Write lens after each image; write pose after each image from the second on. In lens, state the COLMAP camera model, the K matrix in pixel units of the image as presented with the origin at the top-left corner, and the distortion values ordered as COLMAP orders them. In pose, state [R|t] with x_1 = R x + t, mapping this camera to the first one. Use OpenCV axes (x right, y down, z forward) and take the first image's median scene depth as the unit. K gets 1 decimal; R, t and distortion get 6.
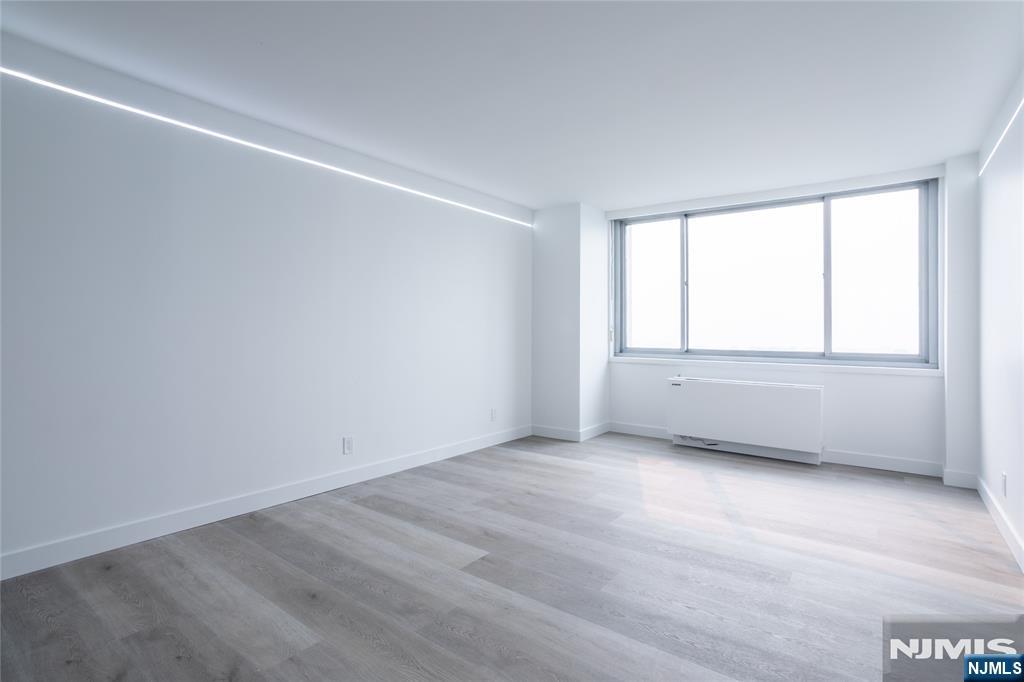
lens RADIAL K [[502.4, 0, 512.6], [0, 502.4, 330.3], [0, 0, 1]] dist [-0.023321, 0.000523]
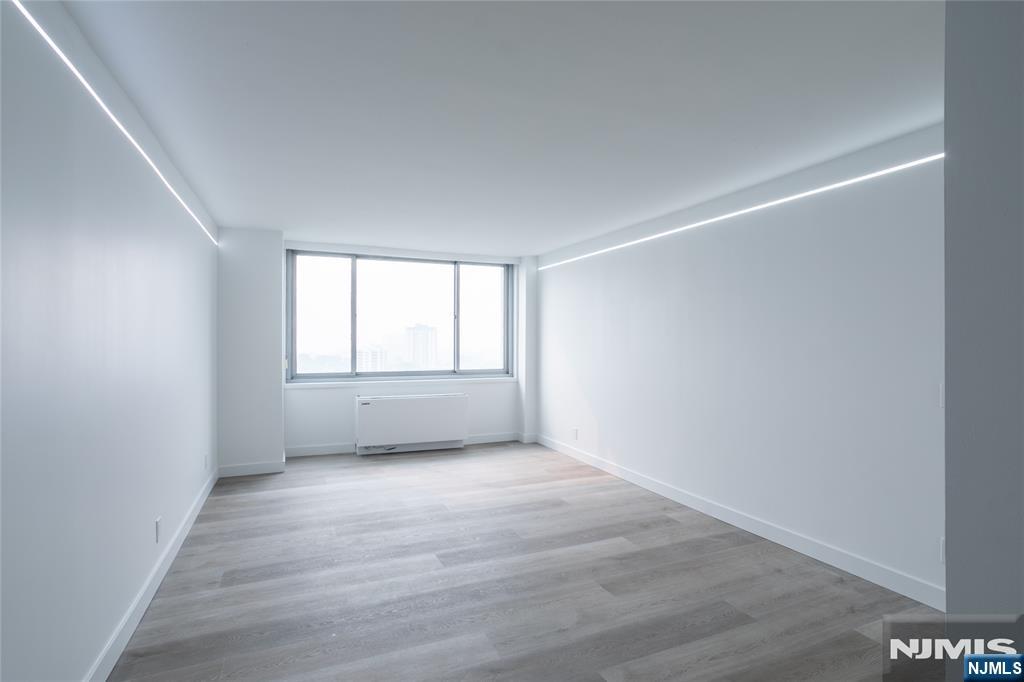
lens RADIAL K [[504.4, 0, 512.0], [0, 504.4, 341.0], [0, 0, 1]] dist [-0.000760, 0.000560]
pose [[0.499172, -0.003455, 0.866496, -0.621020], [0.001799, 0.999994, 0.002951, -0.048973], [-0.866501, 0.000086, 0.499175, 0.132318]]
